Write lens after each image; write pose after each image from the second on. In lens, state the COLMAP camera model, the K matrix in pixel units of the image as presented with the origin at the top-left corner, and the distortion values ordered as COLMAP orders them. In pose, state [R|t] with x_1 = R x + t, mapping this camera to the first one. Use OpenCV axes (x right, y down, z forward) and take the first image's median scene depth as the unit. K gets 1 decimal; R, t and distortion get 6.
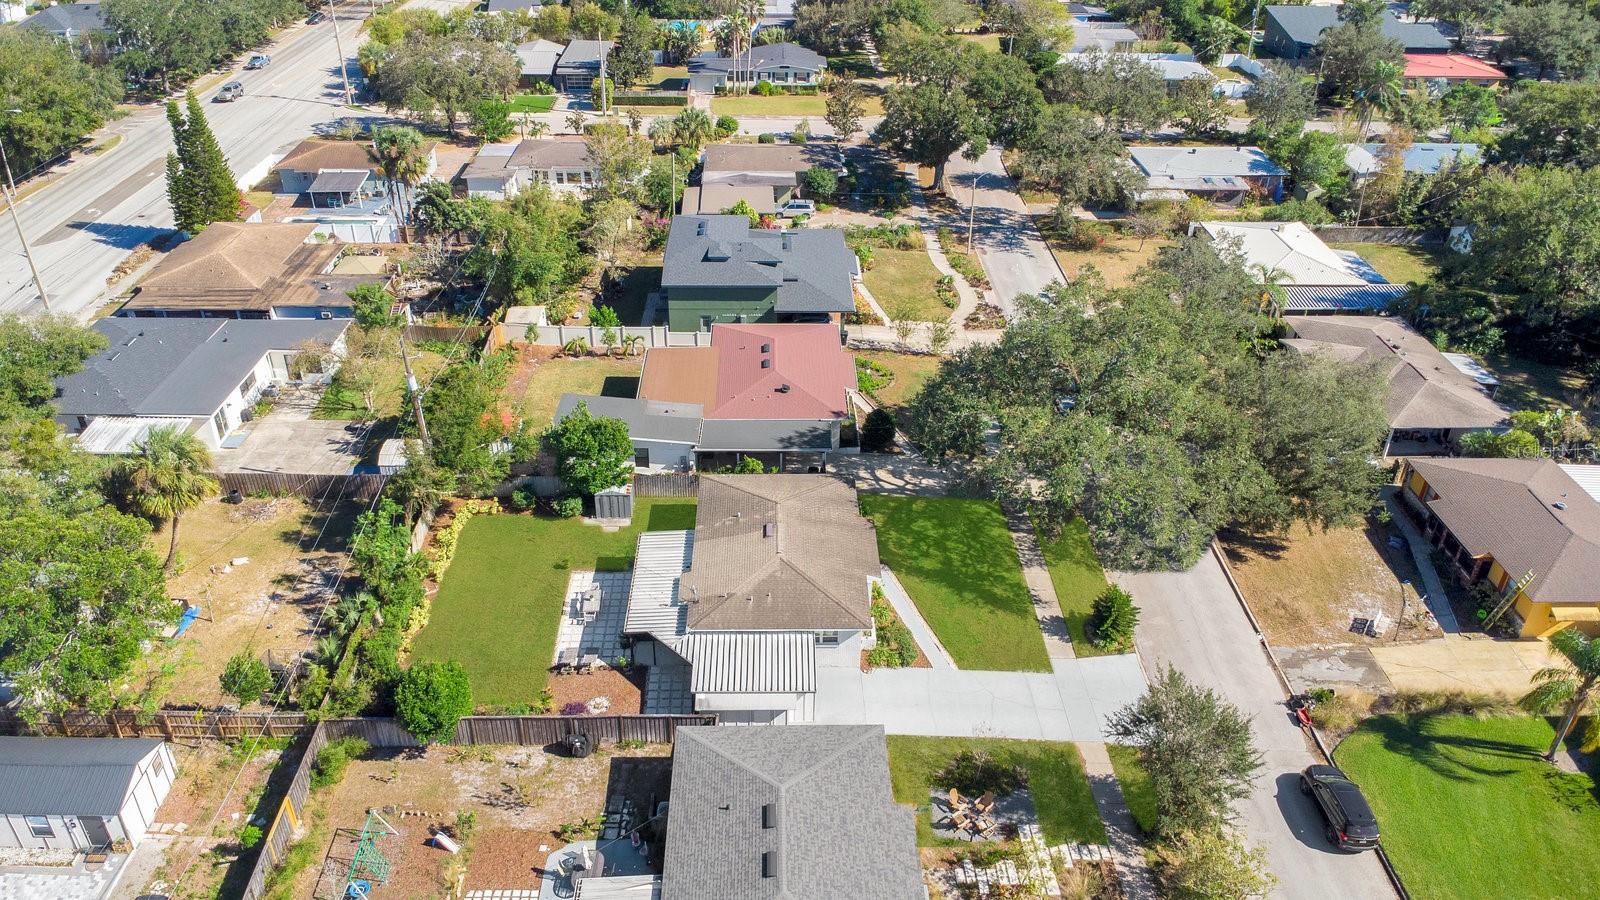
lens RADIAL K [[1157.1, 0, 800.0], [0, 1157.1, 450.0], [0, 0, 1]] dist [0.029255, -0.050210]
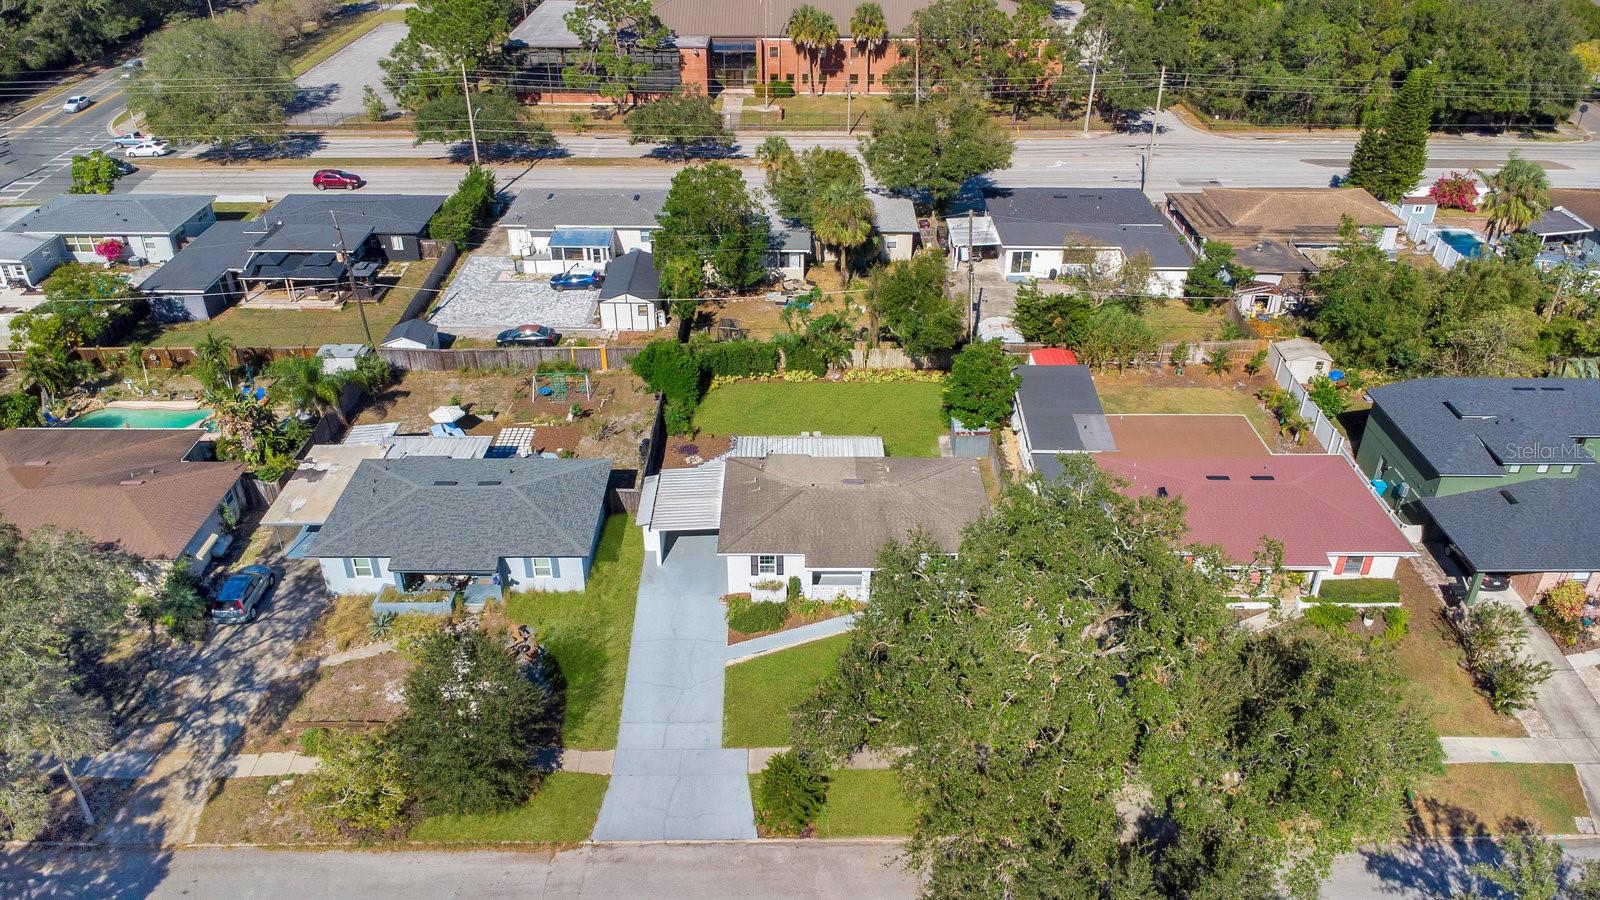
lens RADIAL K [[1157.1, 0, 800.0], [0, 1157.1, 450.0], [0, 0, 1]] dist [0.029255, -0.050210]
pose [[-0.028222, 0.509780, -0.859842, 0.561909], [-0.525228, 0.724310, 0.446666, -0.253001], [0.850493, 0.464219, 0.247310, 0.491566]]
